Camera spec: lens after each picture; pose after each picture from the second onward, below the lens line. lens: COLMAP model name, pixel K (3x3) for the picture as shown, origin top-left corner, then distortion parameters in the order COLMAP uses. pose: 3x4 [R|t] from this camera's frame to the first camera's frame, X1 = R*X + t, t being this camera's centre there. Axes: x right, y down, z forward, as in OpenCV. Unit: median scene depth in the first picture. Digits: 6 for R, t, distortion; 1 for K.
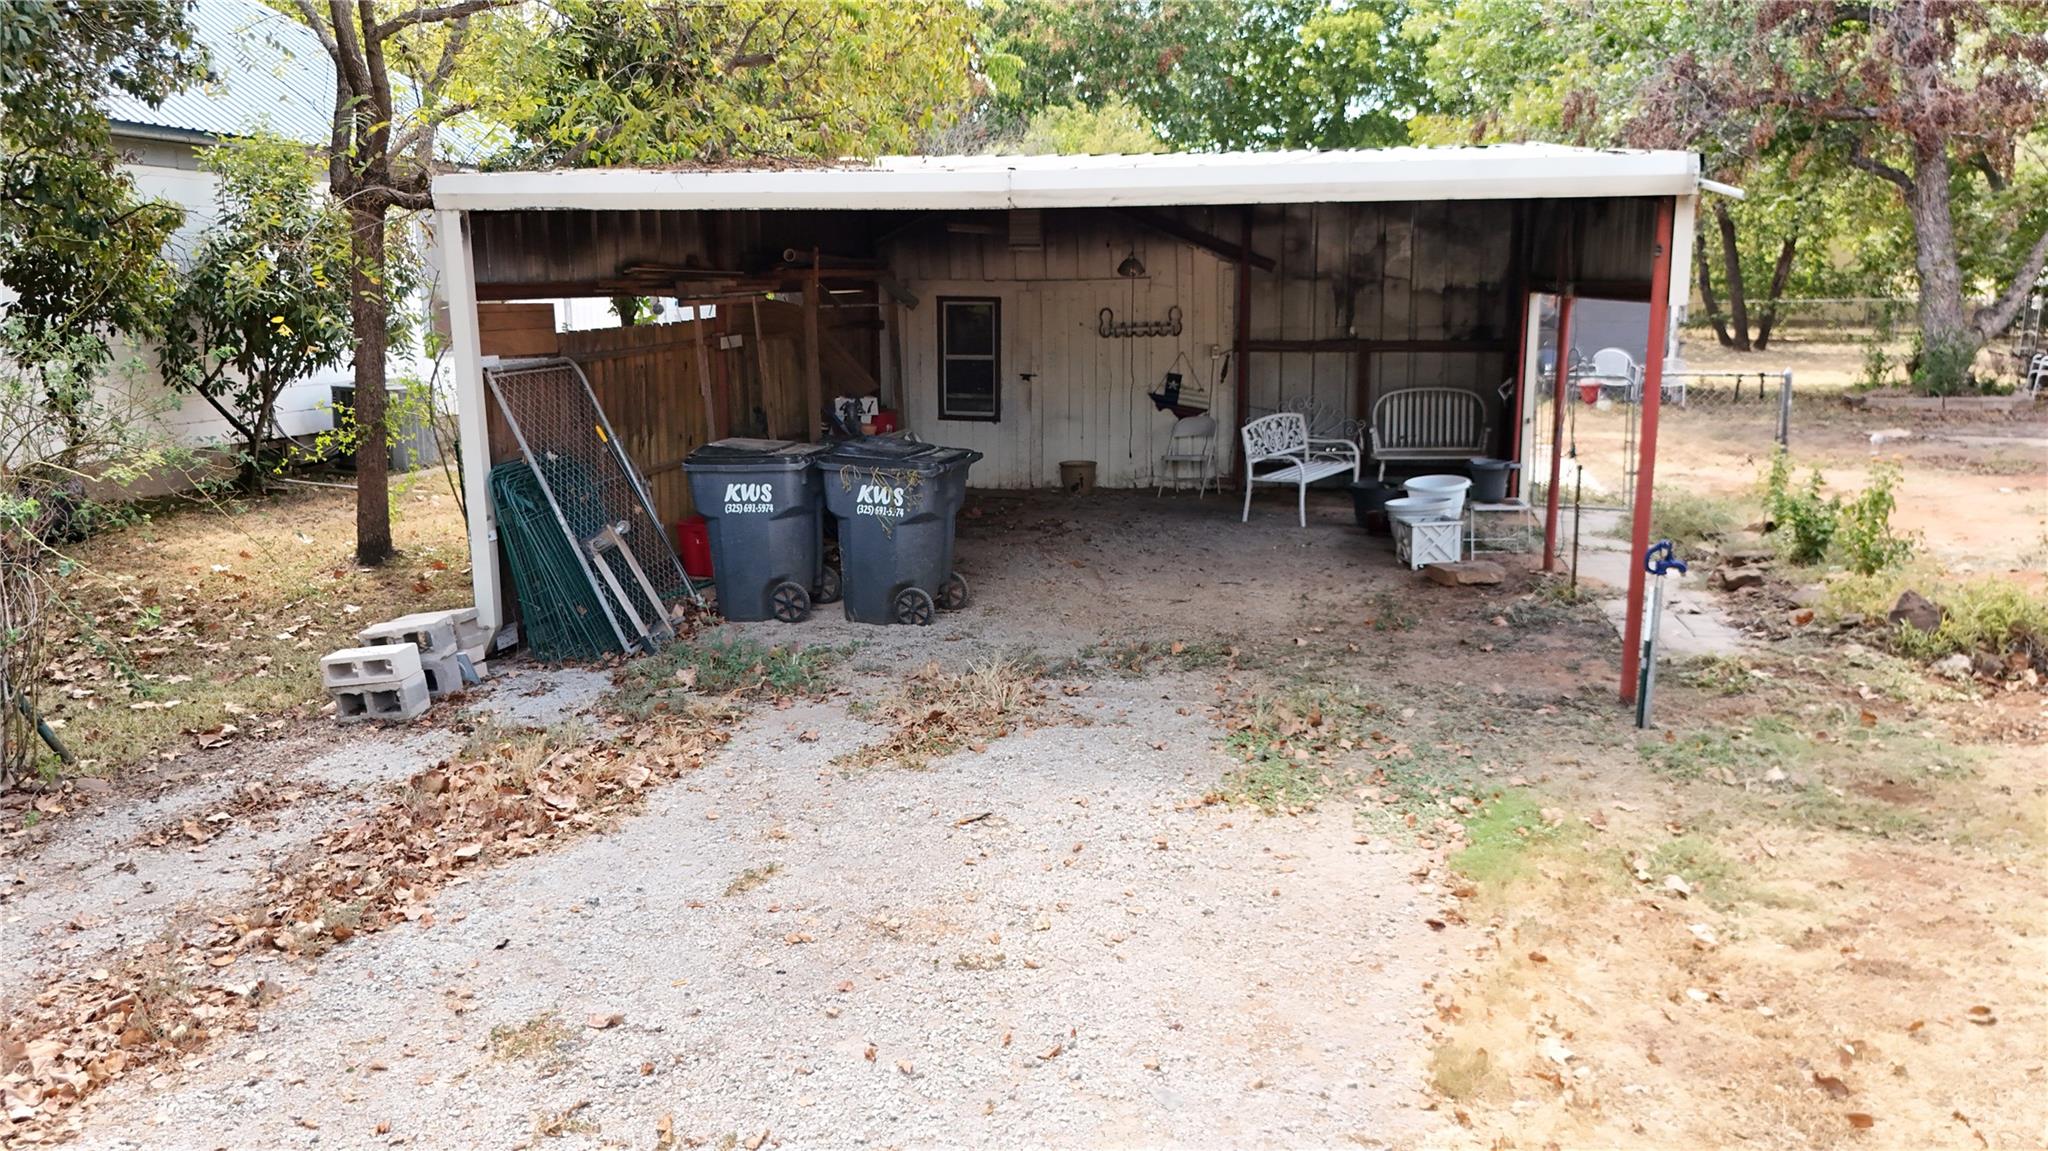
lens RADIAL K [[1493.3, 0, 1024.0], [0, 1493.3, 575.5], [0, 0, 1]] dist [0.065961, -0.070375]
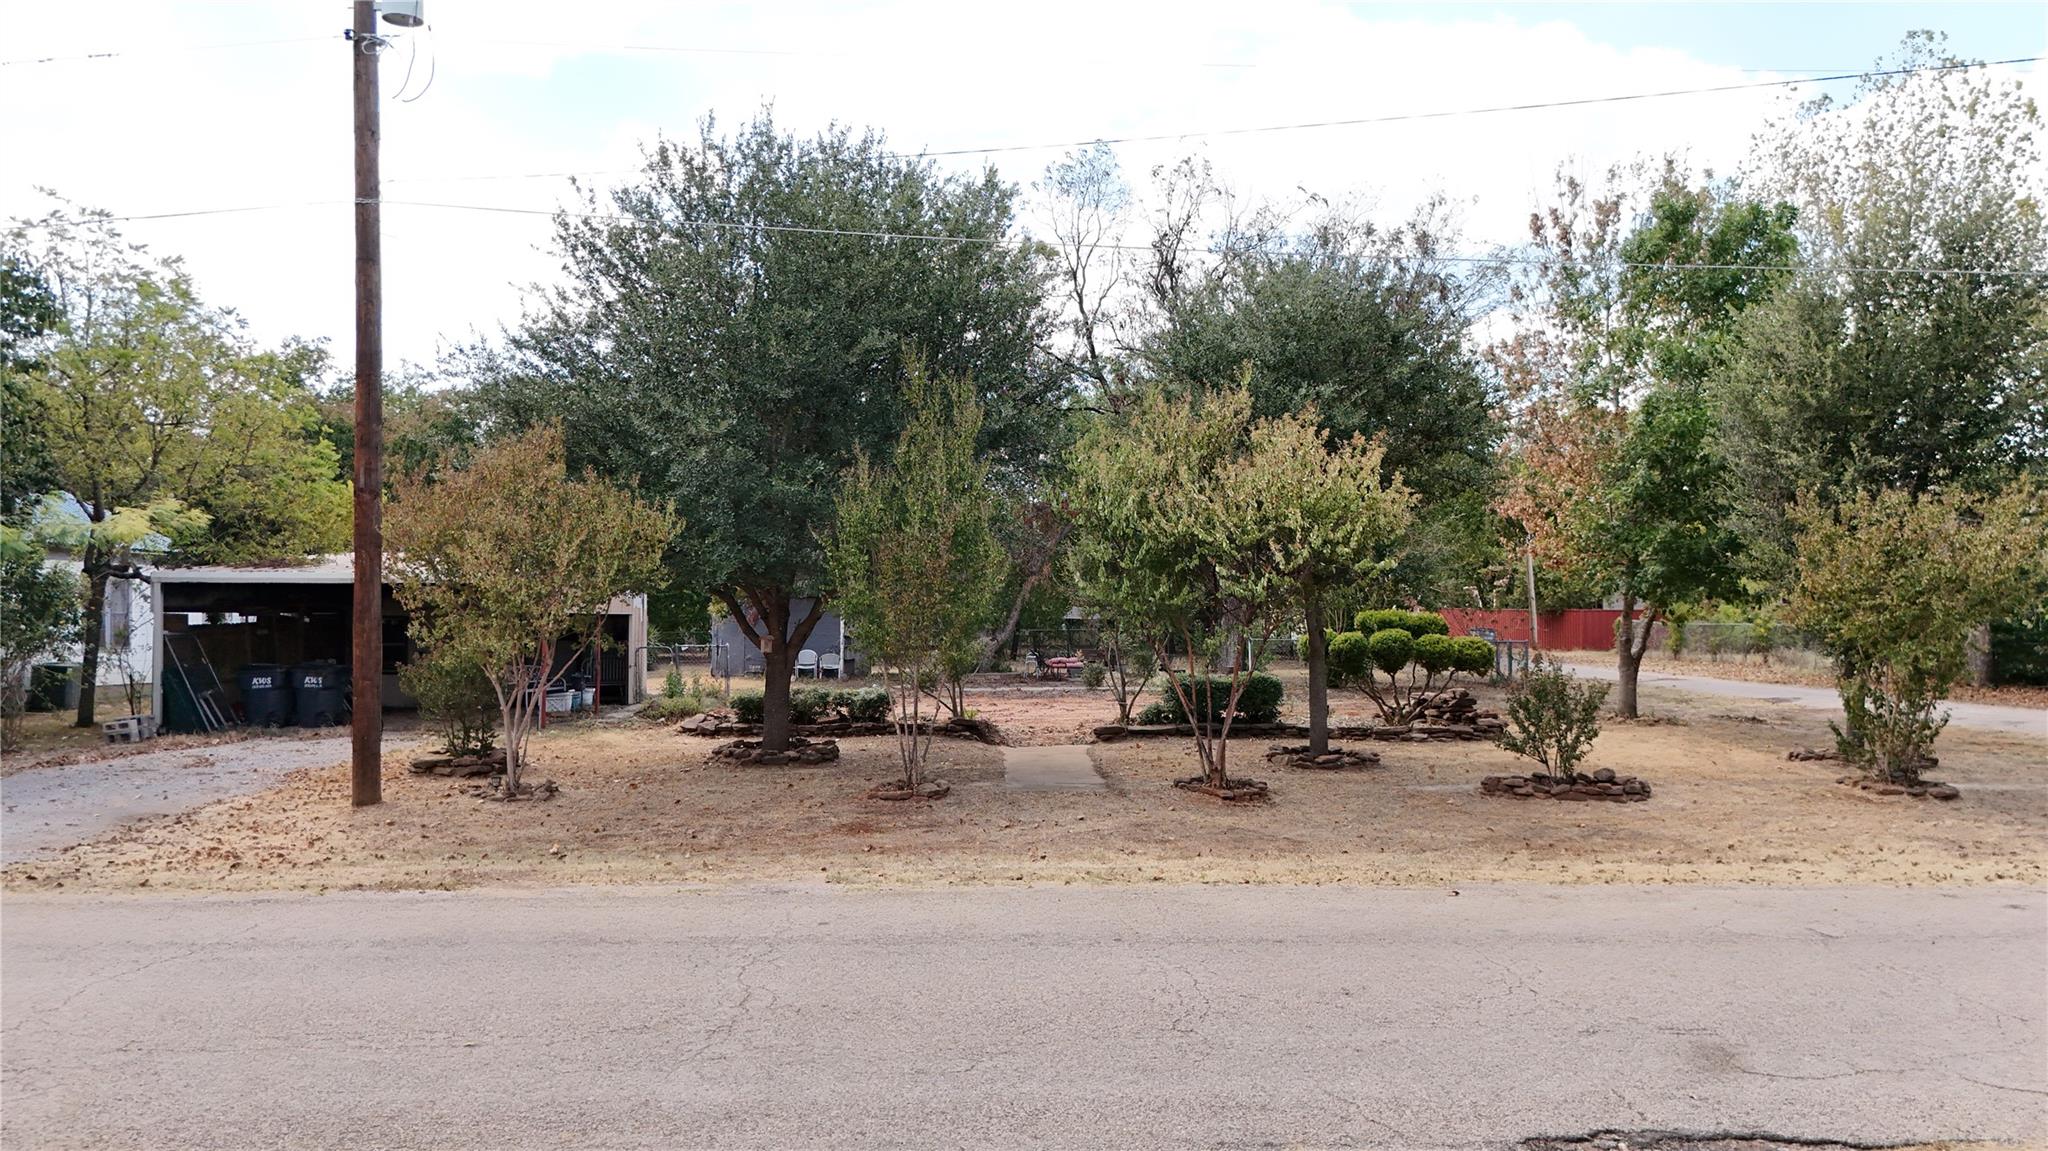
lens RADIAL K [[1493.3, 0, 1024.0], [0, 1493.3, 575.5], [0, 0, 1]] dist [0.065961, -0.070375]
pose [[0.969976, 0.006471, 0.243116, 0.502294], [0.048539, 0.974383, -0.219595, 0.437231], [-0.238309, 0.224802, 0.944814, -2.020311]]
